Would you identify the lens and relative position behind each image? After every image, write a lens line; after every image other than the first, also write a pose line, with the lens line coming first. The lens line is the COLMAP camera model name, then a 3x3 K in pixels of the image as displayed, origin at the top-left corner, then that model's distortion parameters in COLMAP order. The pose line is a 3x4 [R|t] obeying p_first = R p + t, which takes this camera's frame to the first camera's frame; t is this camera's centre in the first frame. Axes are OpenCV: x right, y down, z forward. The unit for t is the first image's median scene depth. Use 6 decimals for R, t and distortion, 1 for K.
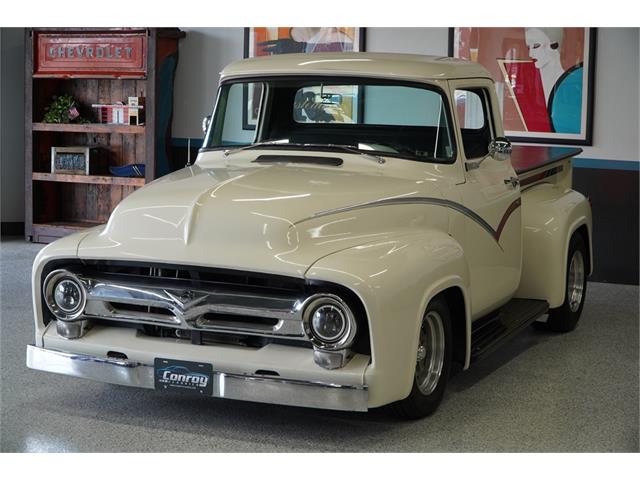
lens RADIAL K [[1473.6, 0, 320.0], [0, 1473.6, 240.0], [0, 0, 1]] dist [-0.214583, -0.813516]
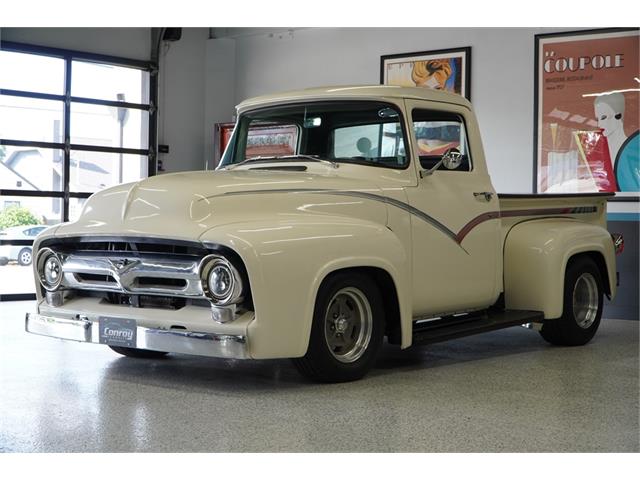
lens RADIAL K [[1132.5, 0, 320.0], [0, 1132.5, 240.0], [0, 0, 1]] dist [-0.128365, -0.171488]
pose [[0.961833, -0.004483, -0.273600, 0.275656], [-0.025044, 0.994227, -0.104332, 0.098021], [0.272488, 0.107202, 0.956168, 0.156257]]
